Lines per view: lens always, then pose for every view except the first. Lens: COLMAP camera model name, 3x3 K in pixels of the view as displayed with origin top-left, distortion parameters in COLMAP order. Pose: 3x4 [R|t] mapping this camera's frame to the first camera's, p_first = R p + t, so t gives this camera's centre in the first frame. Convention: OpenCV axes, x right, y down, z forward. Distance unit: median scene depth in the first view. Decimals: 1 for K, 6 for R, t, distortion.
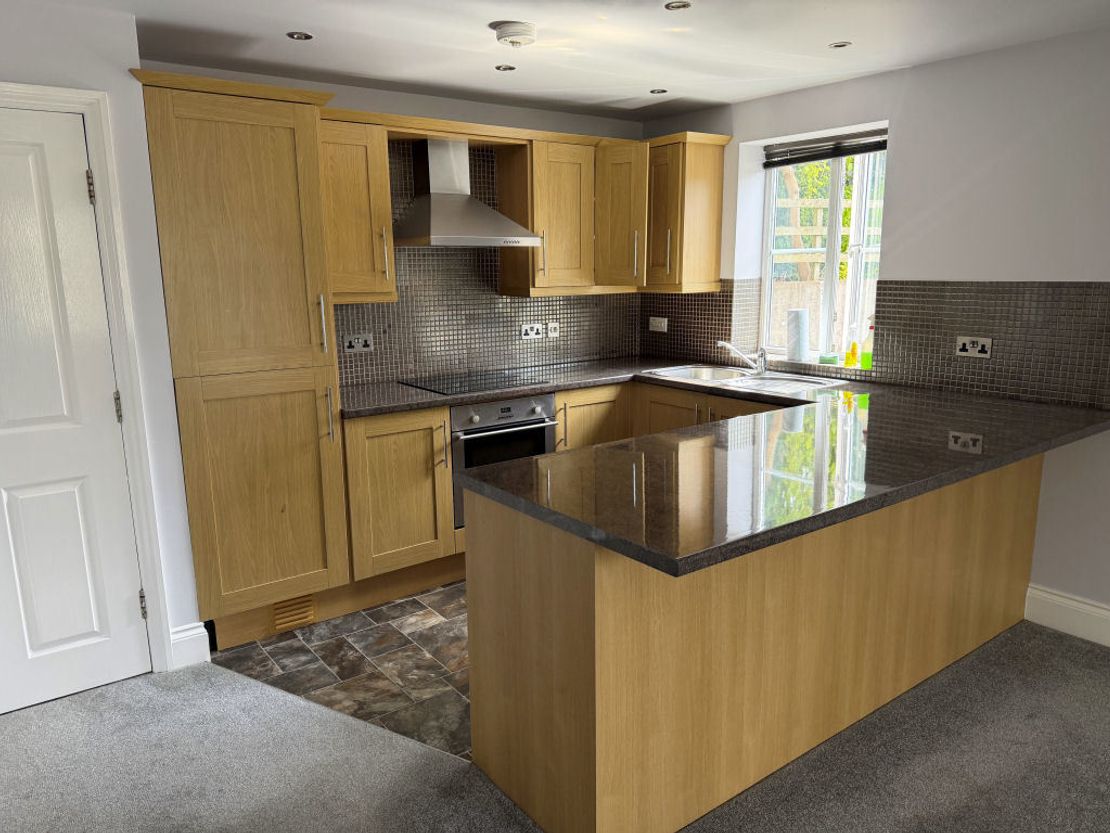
lens RADIAL K [[782.2, 0, 560.7], [0, 782.2, 416.3], [0, 0, 1]] dist [0.104522, -0.156026]
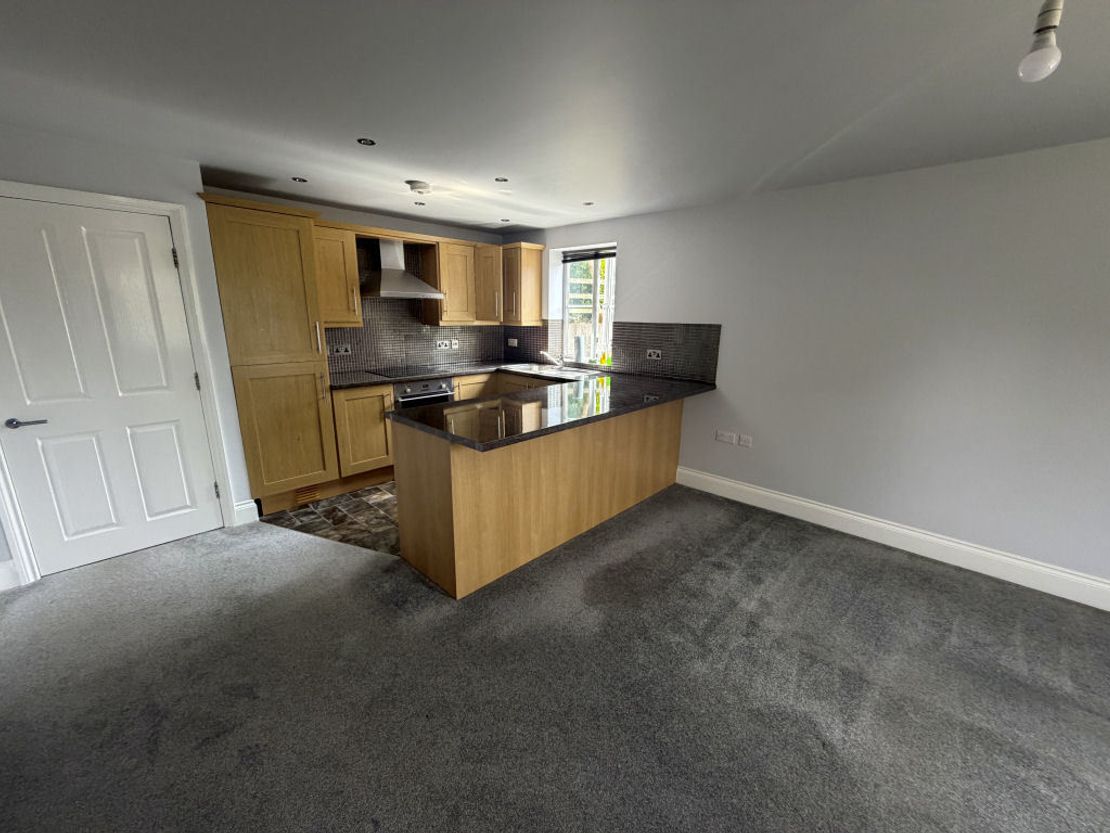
lens RADIAL K [[440.1, 0, 552.0], [0, 440.1, 415.9], [0, 0, 1]] dist [0.017427, -0.013690]
pose [[0.986661, -0.013337, 0.162242, 0.059825], [0.006654, 0.999110, 0.041662, 0.022536], [-0.162653, -0.040027, 0.985871, -0.101229]]
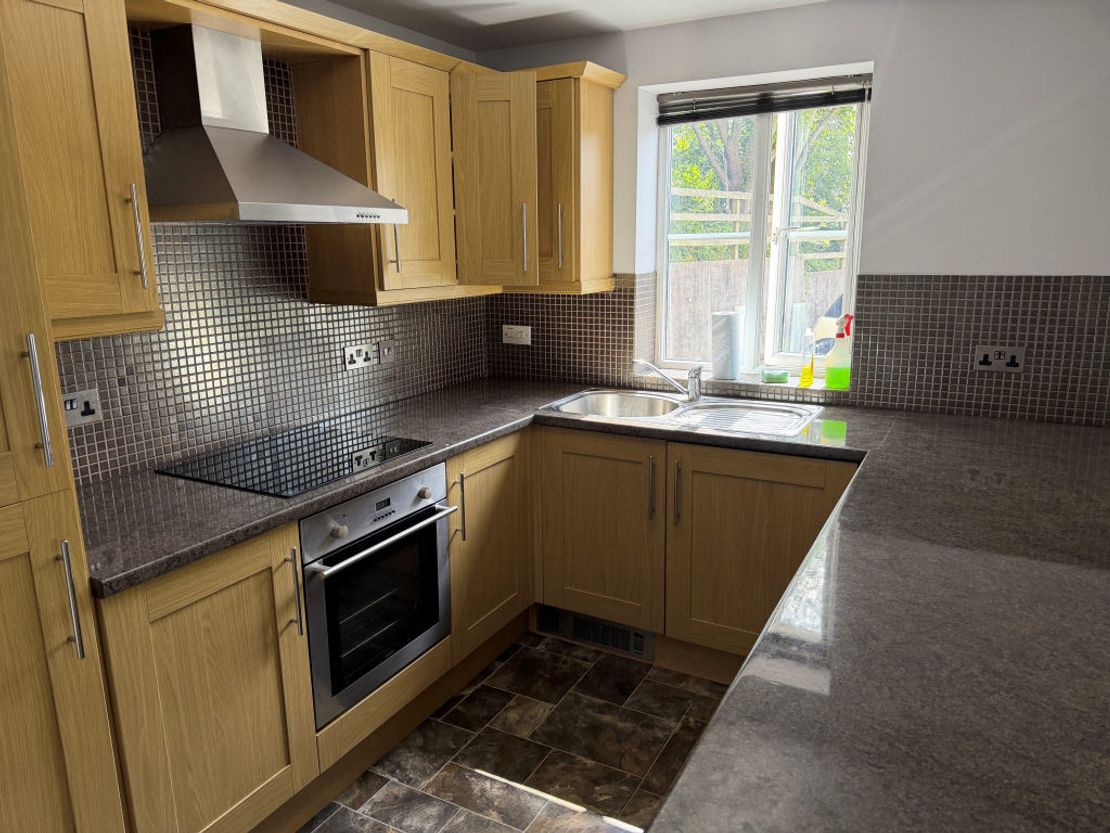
lens RADIAL K [[782.2, 0, 560.7], [0, 782.2, 416.3], [0, 0, 1]] dist [0.104522, -0.156026]
pose [[0.913346, -0.087409, 0.397691, -0.185613], [0.079050, 0.996169, 0.037400, -0.089019], [-0.399436, -0.002721, 0.916757, 0.424573]]
